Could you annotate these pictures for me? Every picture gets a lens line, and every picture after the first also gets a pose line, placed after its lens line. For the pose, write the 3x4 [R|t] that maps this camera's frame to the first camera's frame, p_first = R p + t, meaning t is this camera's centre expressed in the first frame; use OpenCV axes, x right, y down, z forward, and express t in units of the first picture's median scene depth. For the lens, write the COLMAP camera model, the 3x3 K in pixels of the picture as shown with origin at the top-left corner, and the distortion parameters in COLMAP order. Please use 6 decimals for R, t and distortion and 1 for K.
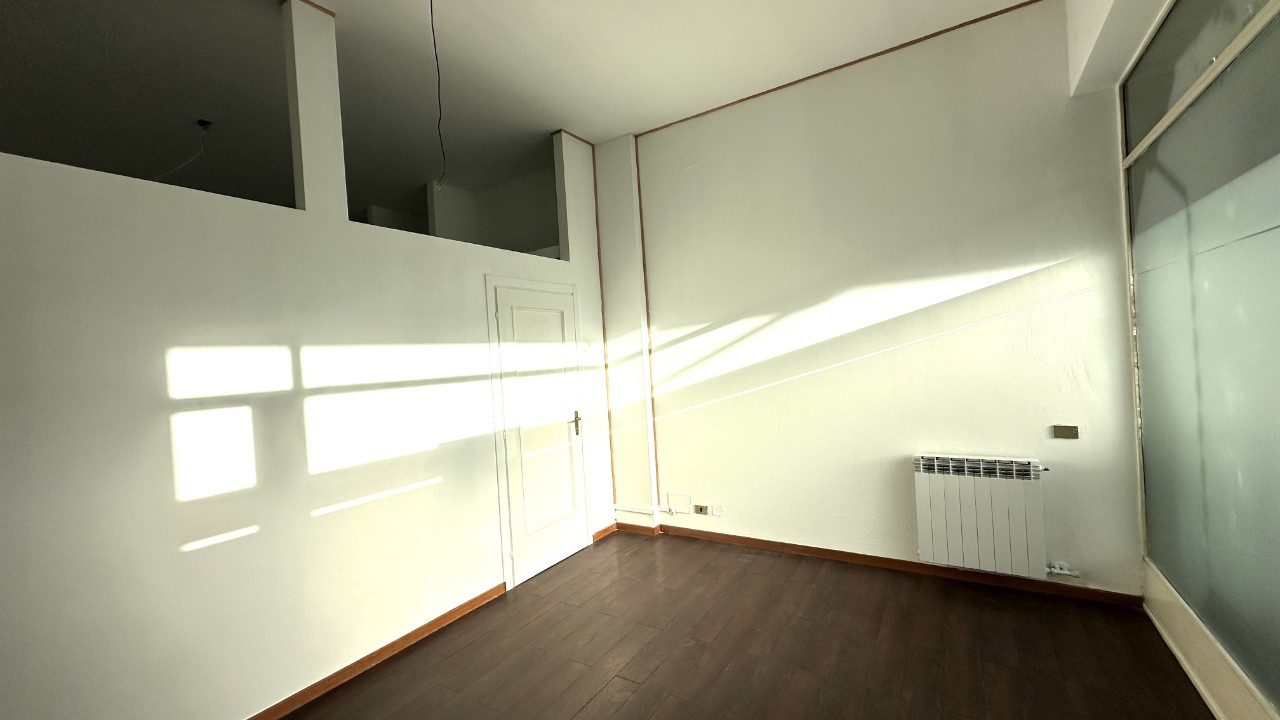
lens RADIAL K [[506.3, 0, 640.0], [0, 506.3, 360.0], [0, 0, 1]] dist [0.000091, -0.000040]
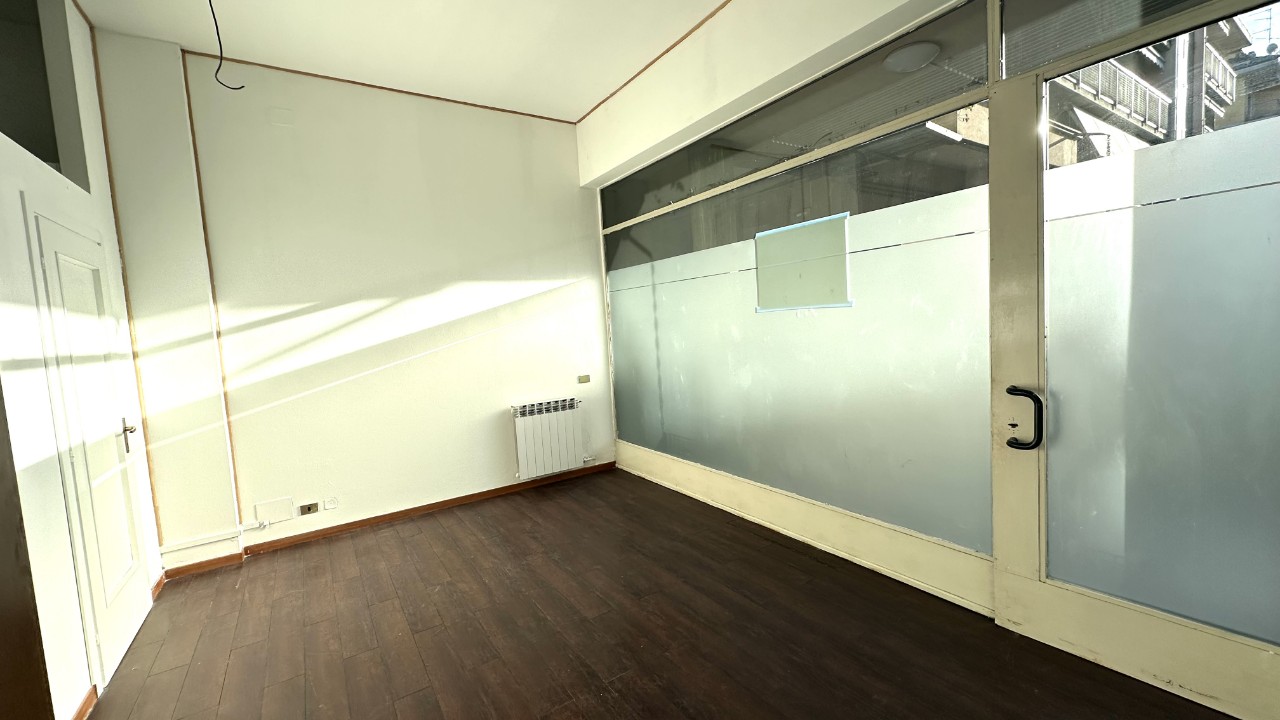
lens RADIAL K [[506.3, 0, 640.0], [0, 506.3, 360.0], [0, 0, 1]] dist [0.000091, -0.000040]
pose [[0.404703, -0.030551, 0.913938, -0.545342], [0.042746, 0.998981, 0.014465, 0.050015], [-0.913449, 0.033213, 0.405596, 0.099872]]
